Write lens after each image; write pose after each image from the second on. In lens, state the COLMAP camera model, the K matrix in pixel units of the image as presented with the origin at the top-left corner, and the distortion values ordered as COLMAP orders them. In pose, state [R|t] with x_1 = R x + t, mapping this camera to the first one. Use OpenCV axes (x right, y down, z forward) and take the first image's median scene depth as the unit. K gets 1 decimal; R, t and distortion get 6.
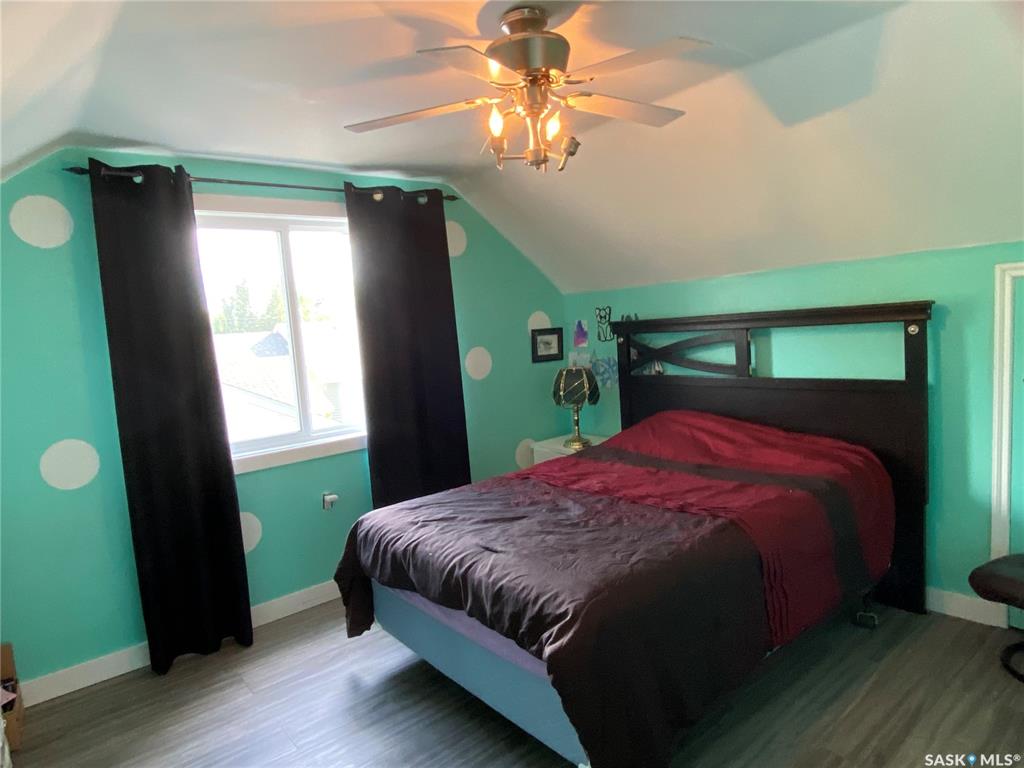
lens RADIAL K [[620.0, 0, 512.0], [0, 620.0, 384.0], [0, 0, 1]] dist [0.076816, -0.081536]
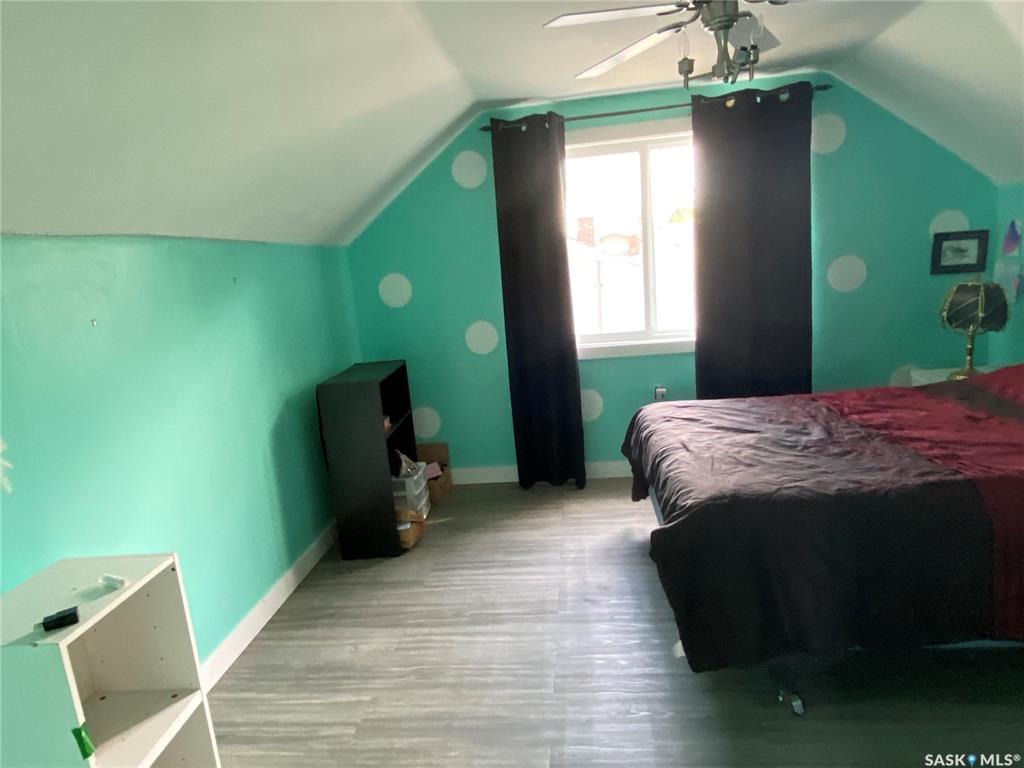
lens RADIAL K [[620.0, 0, 512.0], [0, 620.0, 384.0], [0, 0, 1]] dist [0.076816, -0.081536]
pose [[0.715339, 0.148812, -0.682748, 0.376695], [-0.039711, 0.984139, 0.172897, -0.022364], [0.697649, -0.096568, 0.709902, -0.003938]]
